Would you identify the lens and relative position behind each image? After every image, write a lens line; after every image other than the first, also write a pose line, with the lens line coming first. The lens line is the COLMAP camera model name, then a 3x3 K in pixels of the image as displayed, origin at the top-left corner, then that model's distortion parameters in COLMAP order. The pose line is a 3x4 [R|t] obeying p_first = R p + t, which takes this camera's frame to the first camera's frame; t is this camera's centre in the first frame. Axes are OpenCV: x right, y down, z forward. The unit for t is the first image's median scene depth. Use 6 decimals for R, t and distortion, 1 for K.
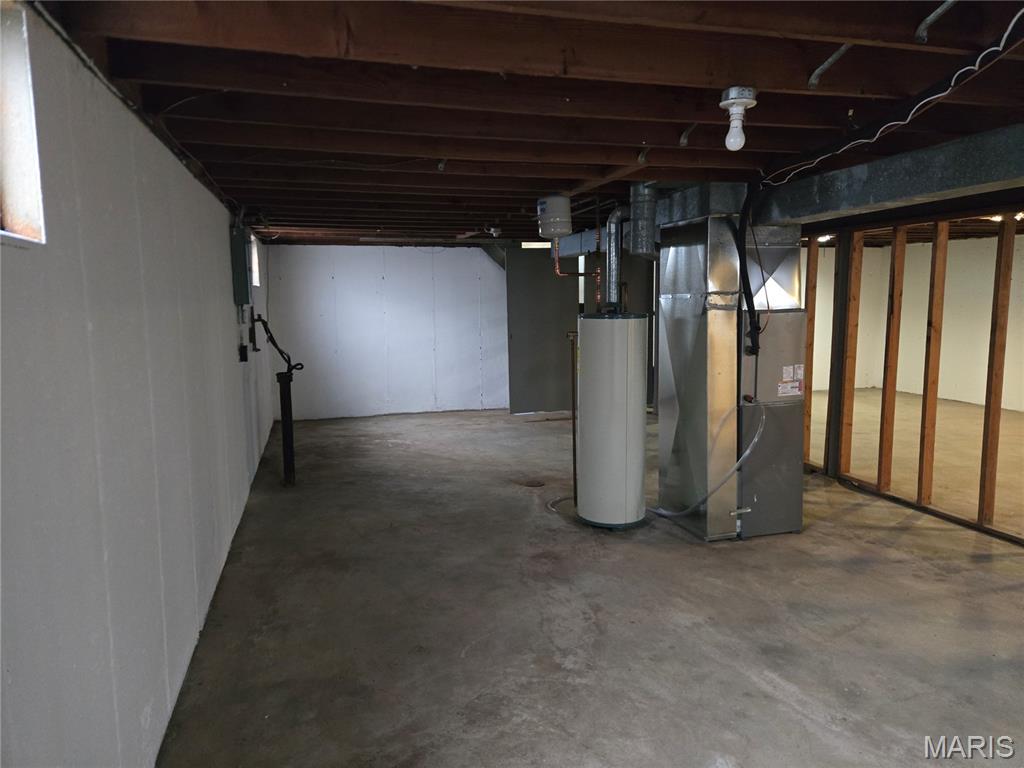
lens RADIAL K [[682.3, 0, 515.9], [0, 682.3, 381.9], [0, 0, 1]] dist [0.072554, -0.051546]
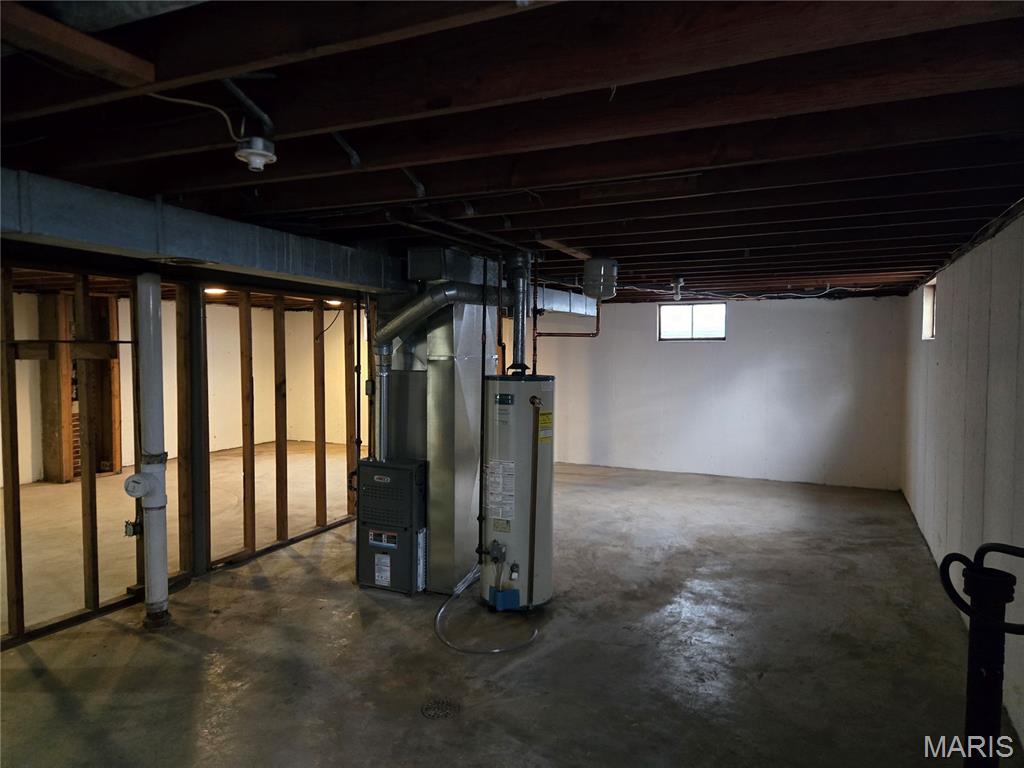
lens RADIAL K [[682.3, 0, 511.2], [0, 682.3, 381.5], [0, 0, 1]] dist [0.072554, -0.051546]
pose [[-0.753485, -0.026880, 0.656915, -0.429774], [0.087157, 0.986262, 0.140325, -0.205660], [-0.651662, 0.162987, -0.740791, 1.572039]]
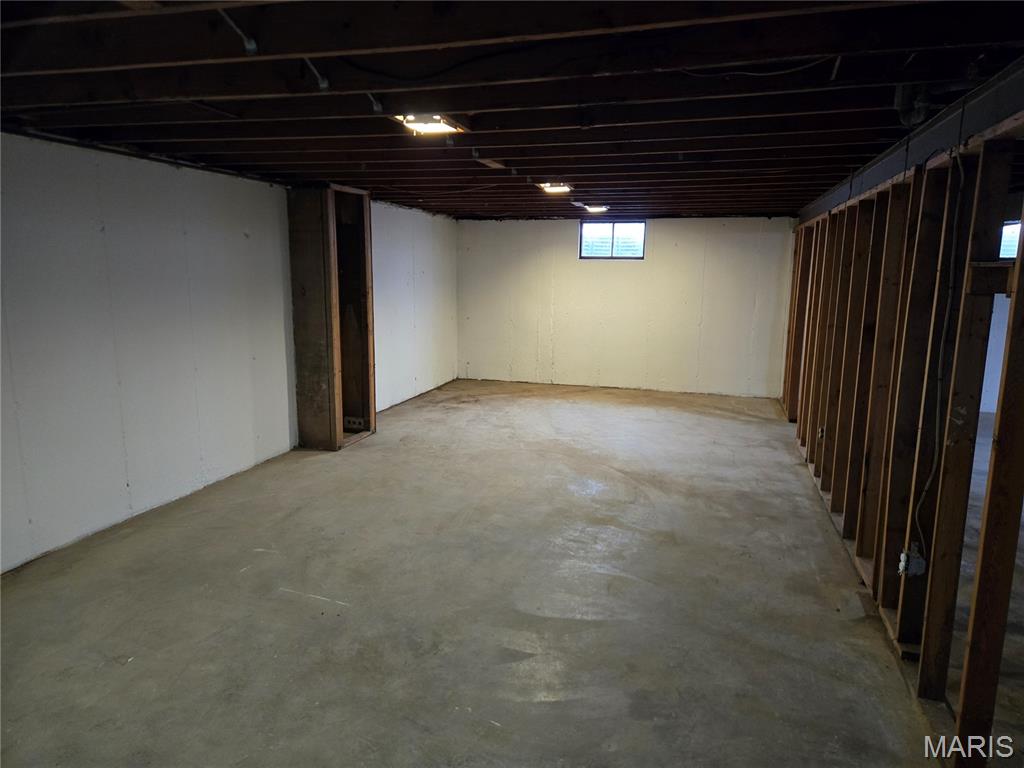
lens RADIAL K [[682.3, 0, 519.7], [0, 682.3, 388.1], [0, 0, 1]] dist [0.072554, -0.051546]
pose [[-0.848628, -0.092036, 0.520923, -0.292641], [0.066034, 0.958615, 0.276942, -0.211640], [-0.524853, 0.269419, -0.807430, 1.611857]]
